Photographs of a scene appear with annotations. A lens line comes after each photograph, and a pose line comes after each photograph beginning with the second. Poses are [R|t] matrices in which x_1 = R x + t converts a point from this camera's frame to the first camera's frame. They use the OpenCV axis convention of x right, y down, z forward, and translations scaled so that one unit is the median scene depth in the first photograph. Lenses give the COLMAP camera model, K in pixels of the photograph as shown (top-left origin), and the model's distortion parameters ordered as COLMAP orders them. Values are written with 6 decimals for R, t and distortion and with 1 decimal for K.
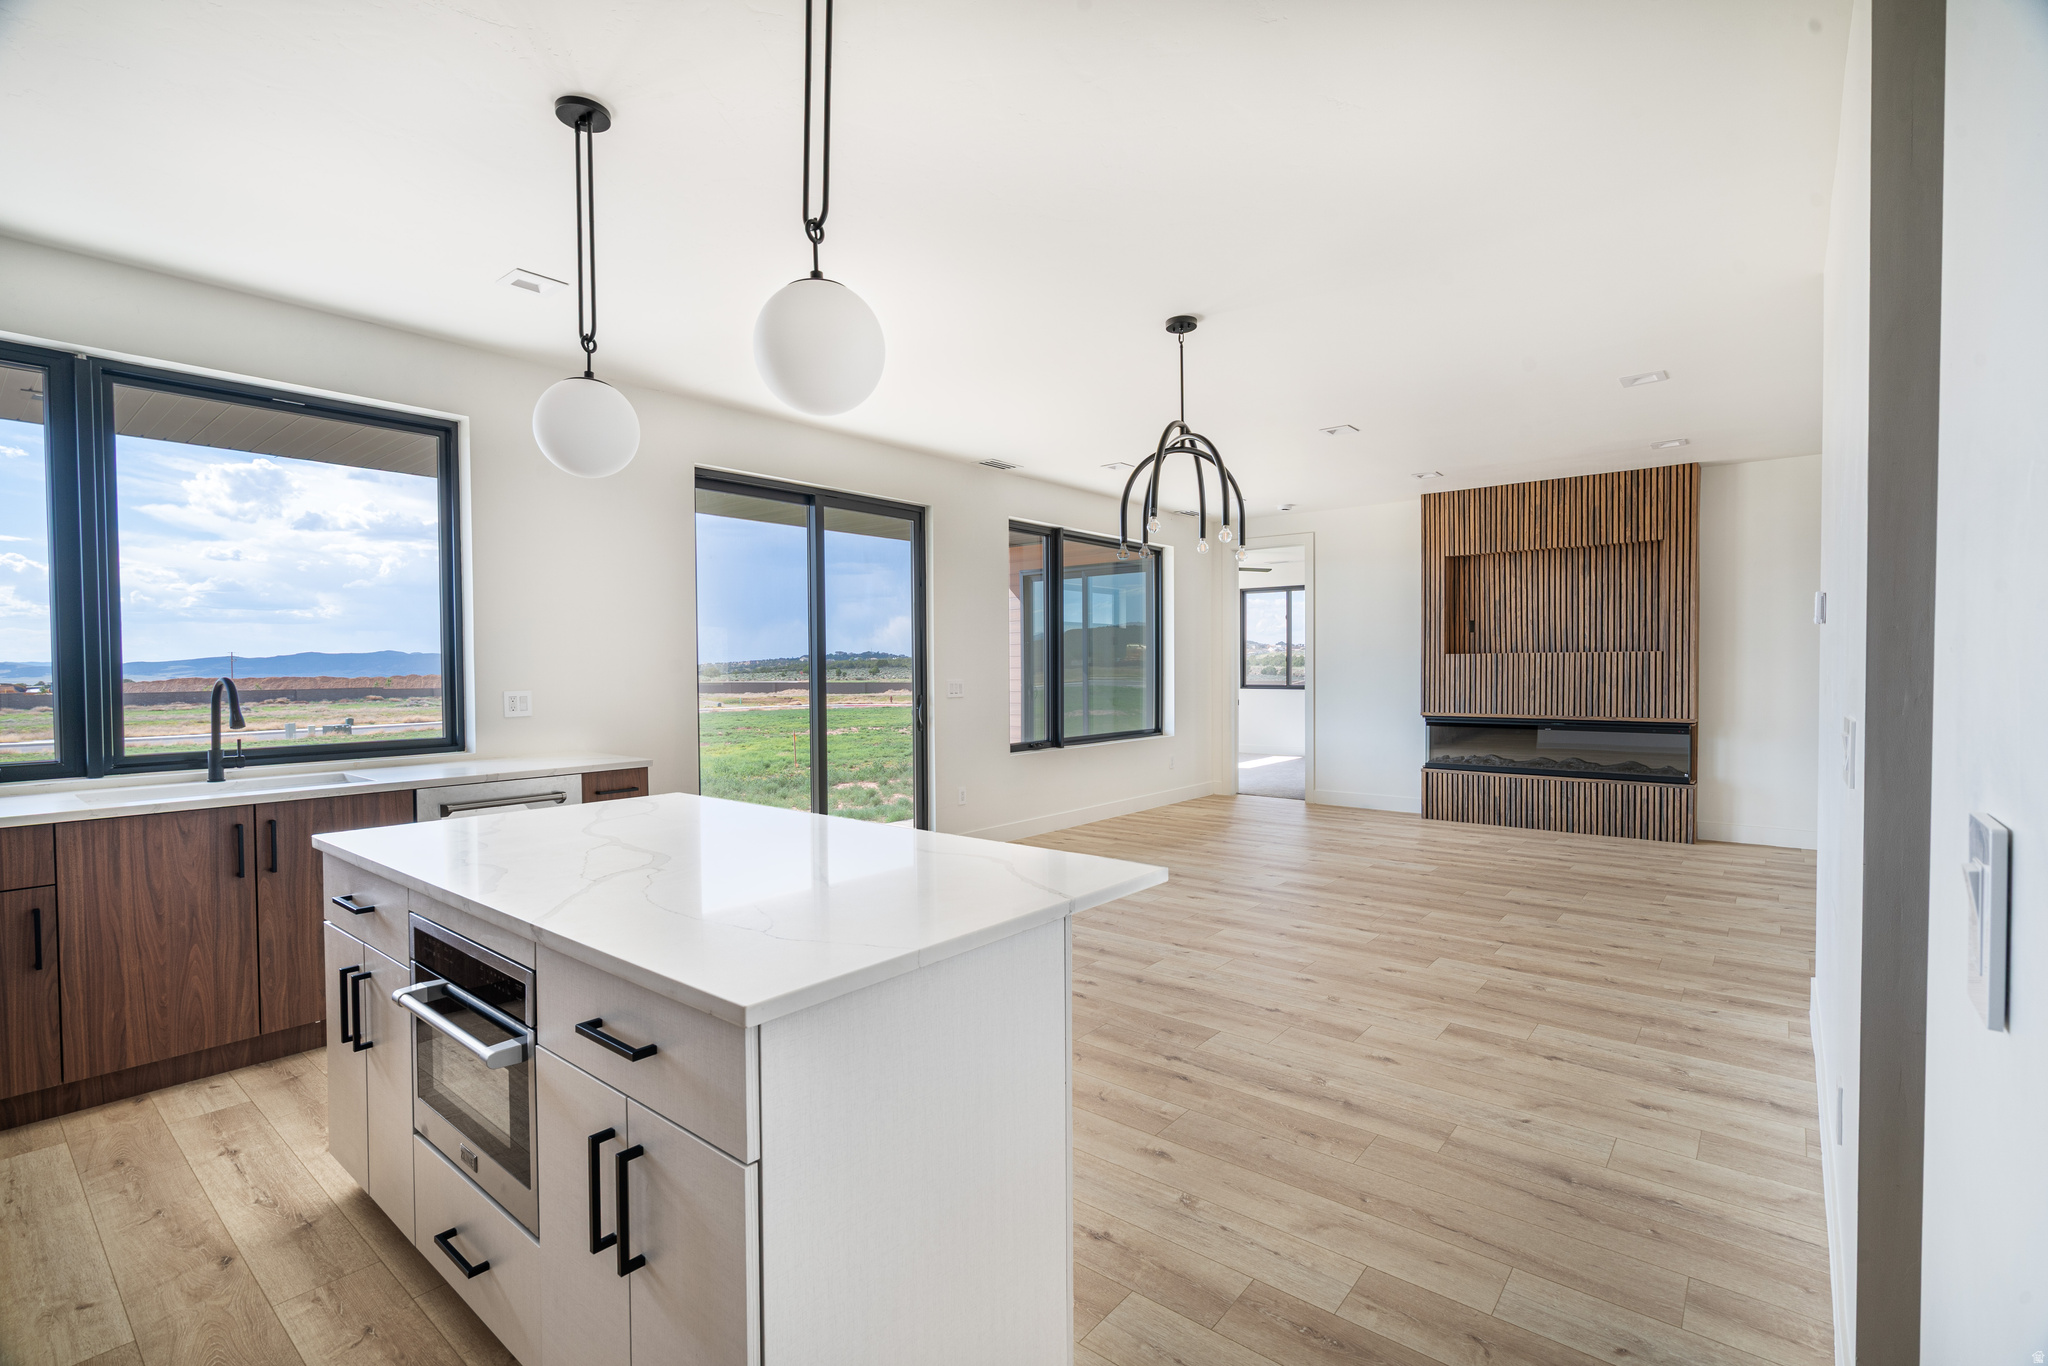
lens RADIAL K [[929.5, 0, 1024.5], [0, 929.5, 677.1], [0, 0, 1]] dist [-0.001625, 0.001548]
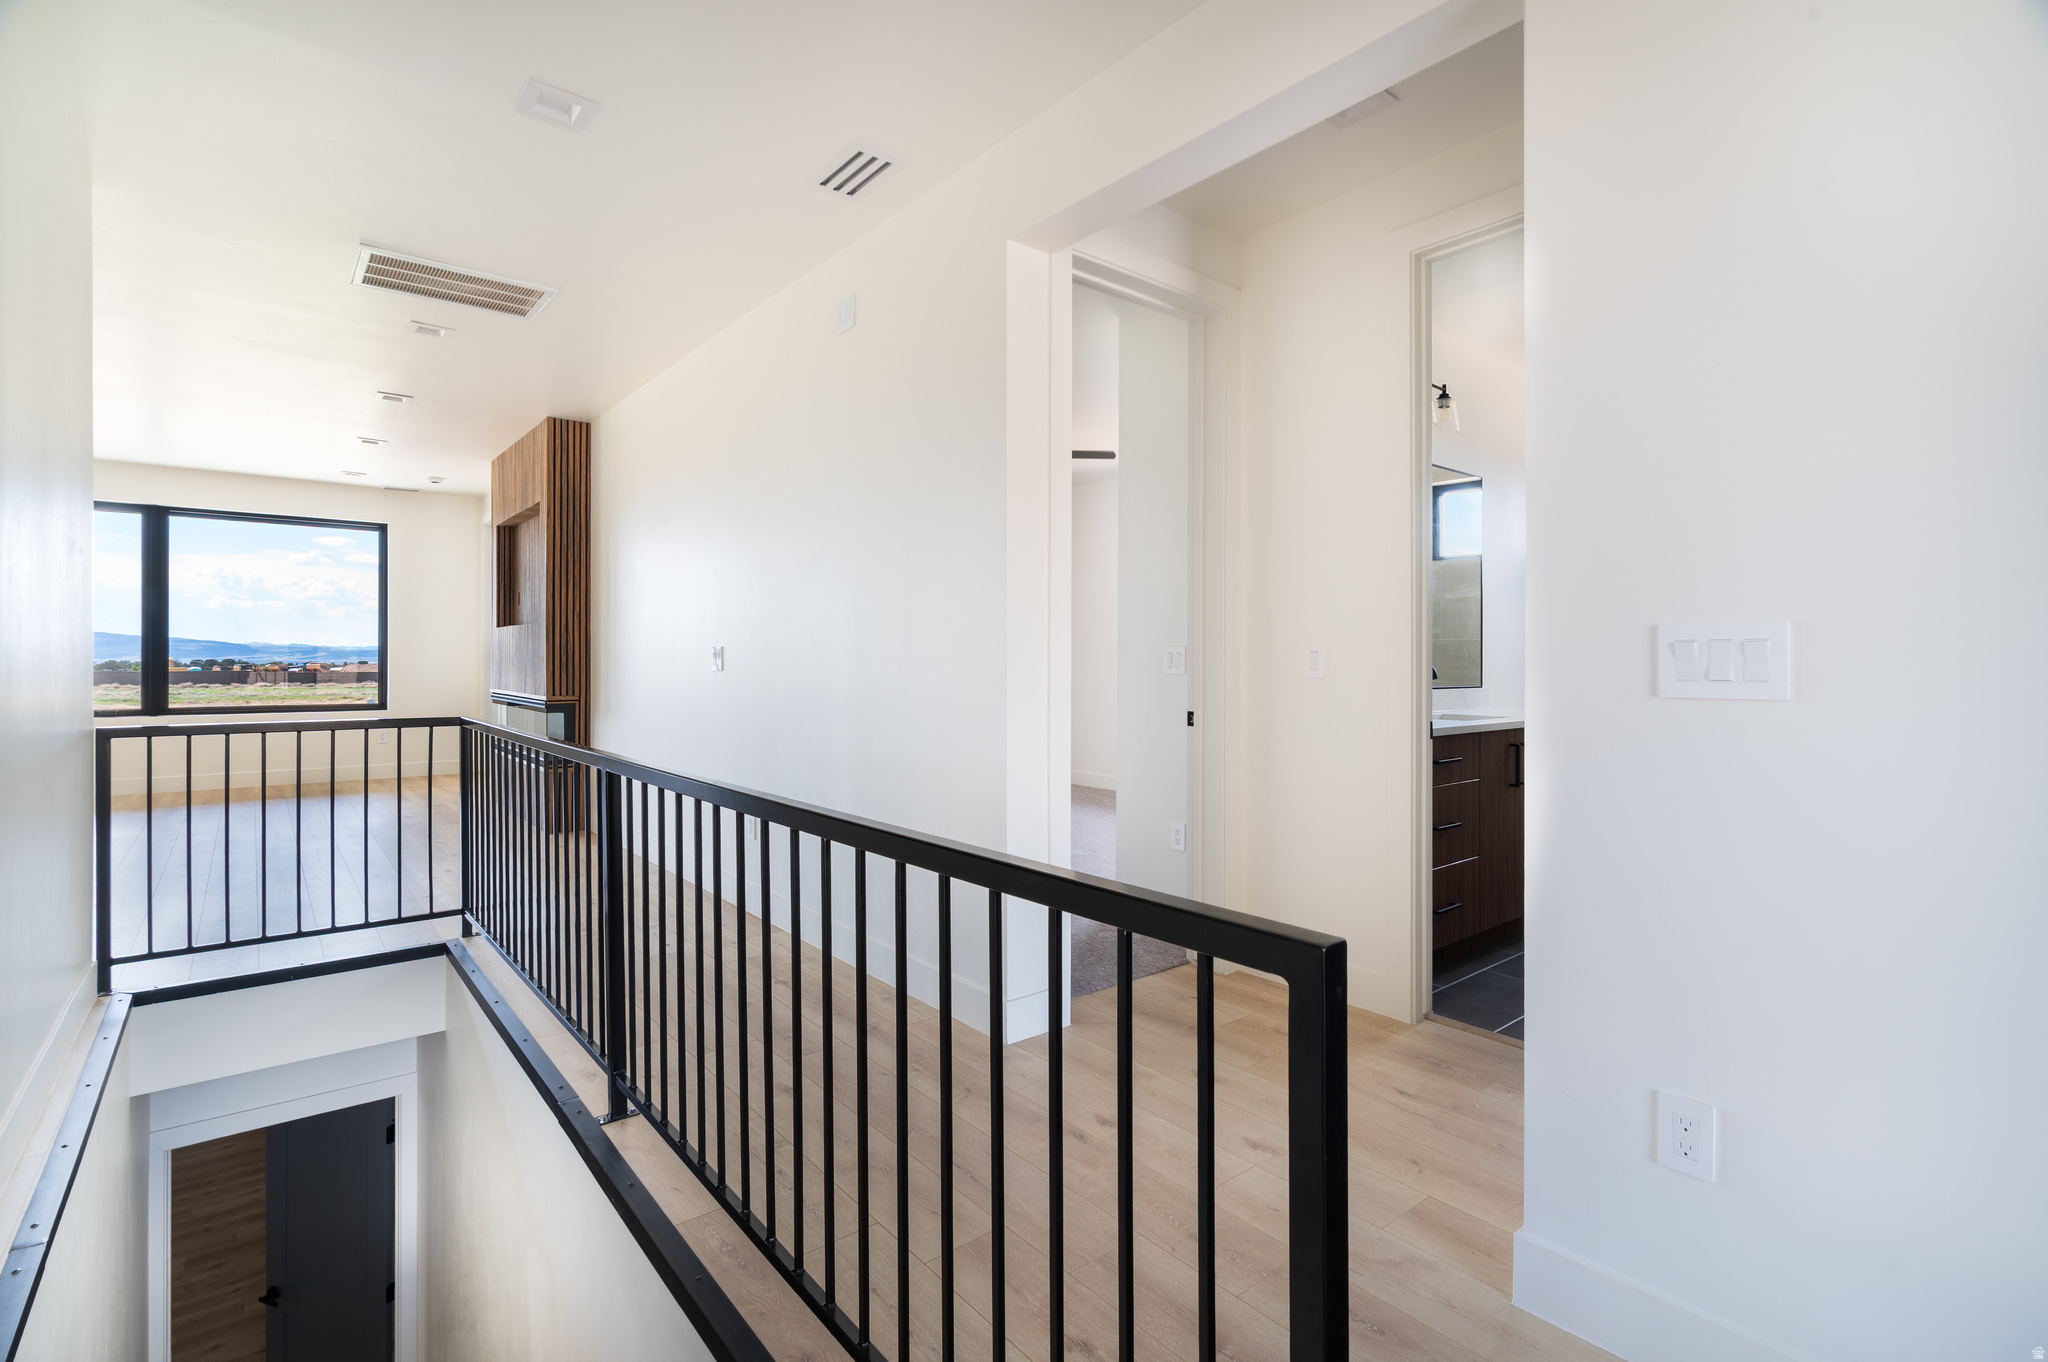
lens RADIAL K [[929.5, 0, 1031.5], [0, 929.5, 664.9], [0, 0, 1]] dist [-0.001625, 0.001548]
pose [[0.983223, 0.005977, -0.182311, 4.060996], [-0.008160, 0.999904, -0.011230, 0.072628], [0.182227, 0.012529, 0.983177, -1.765532]]
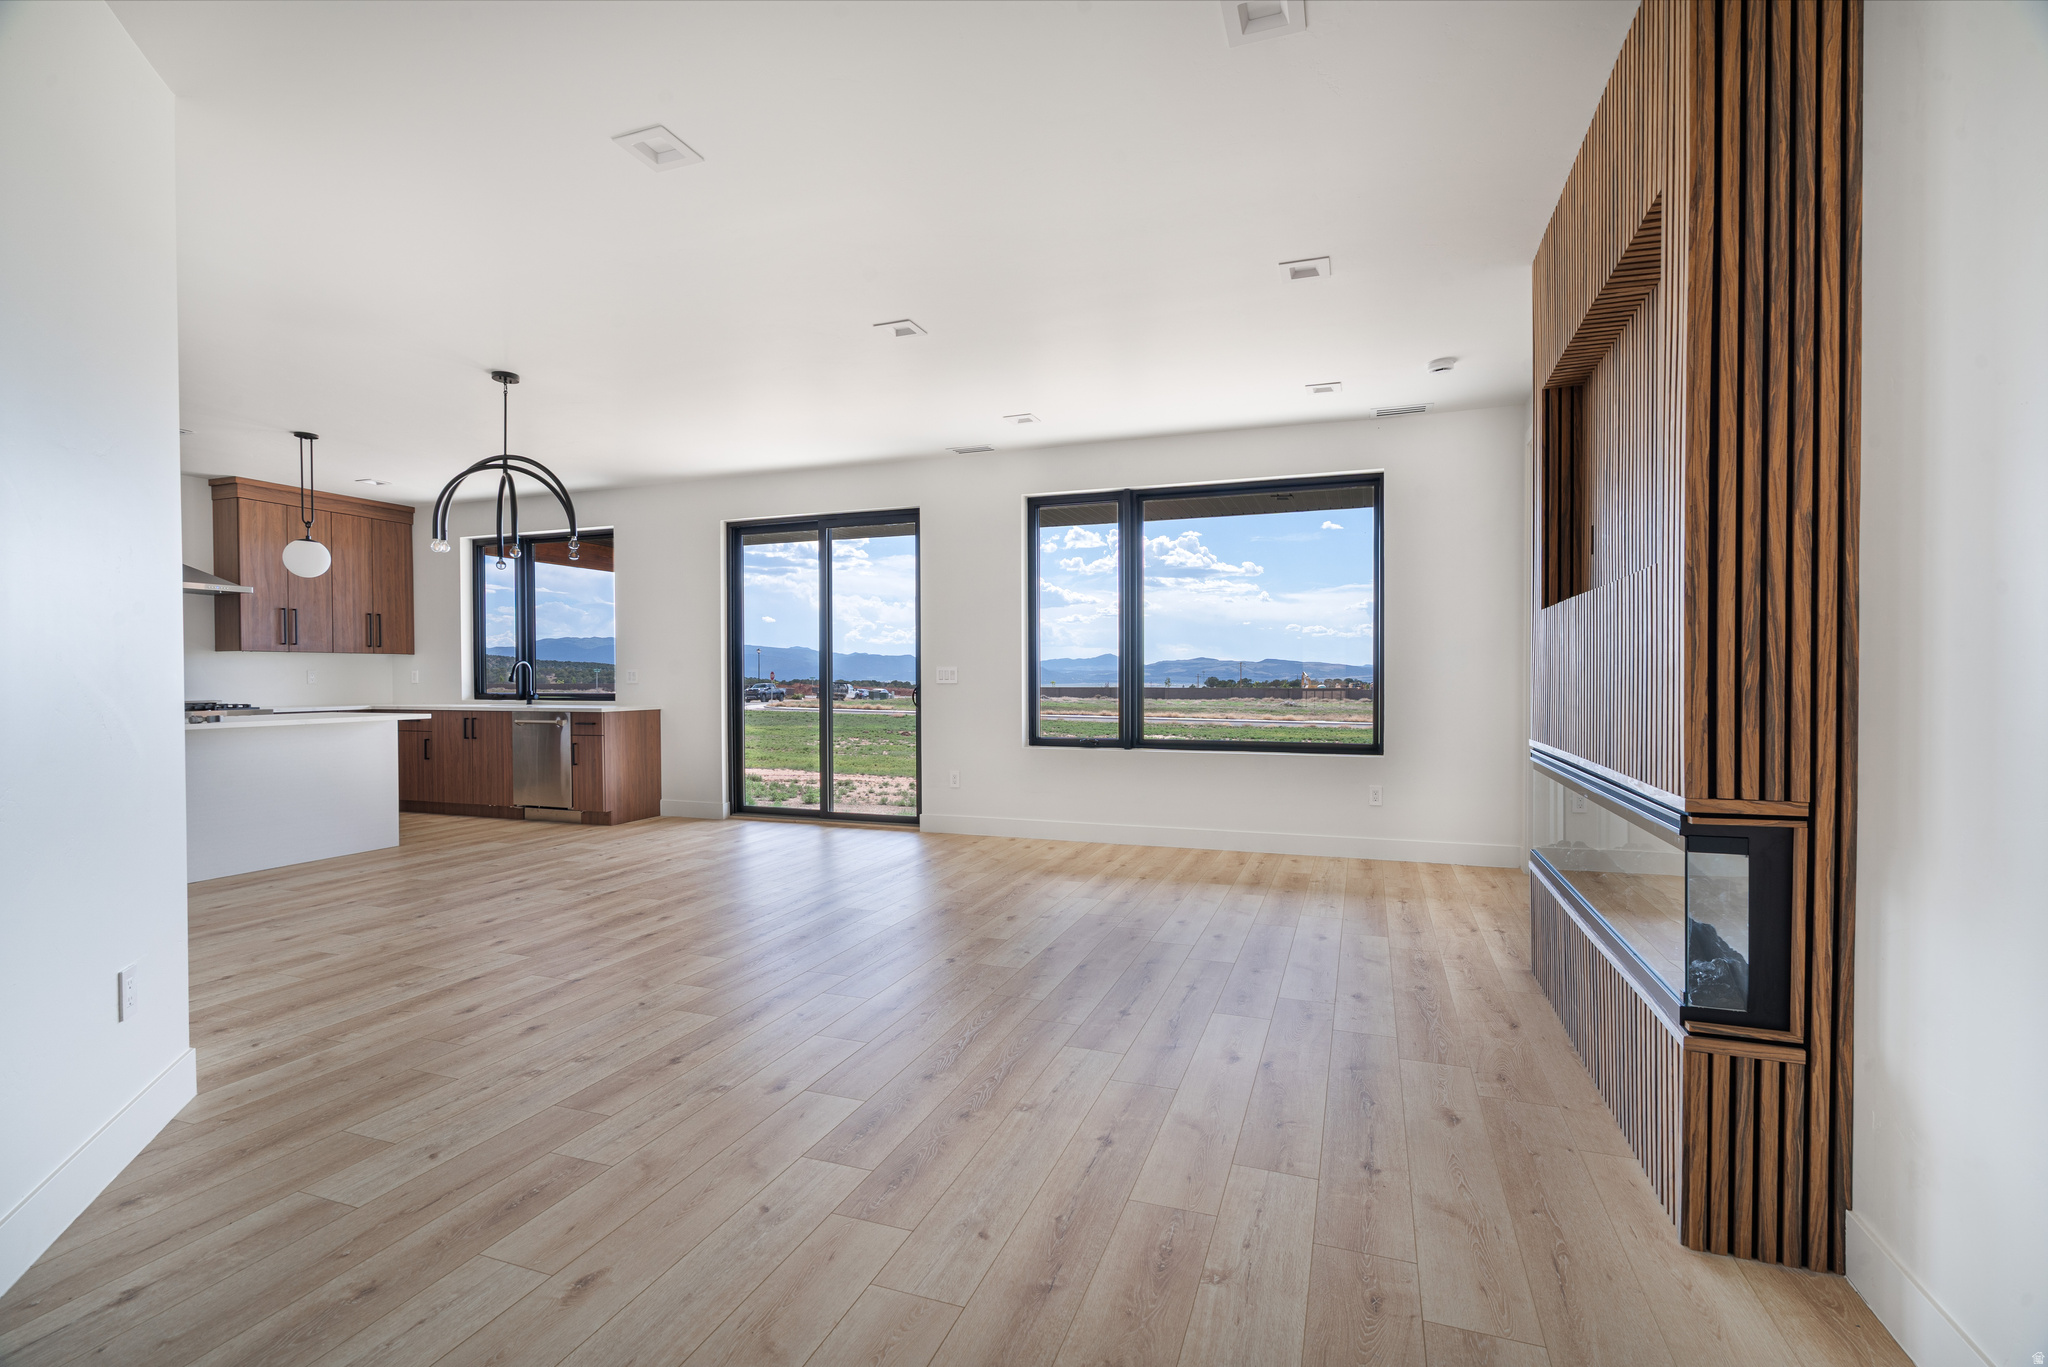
lens RADIAL K [[929.5, 0, 1011.7], [0, 929.5, 685.9], [0, 0, 1]] dist [-0.001625, 0.001548]
pose [[0.323548, 0.010855, -0.946150, 1.577190], [-0.013343, 0.999887, 0.006908, 0.025141], [0.946118, 0.010390, 0.323656, 1.240944]]
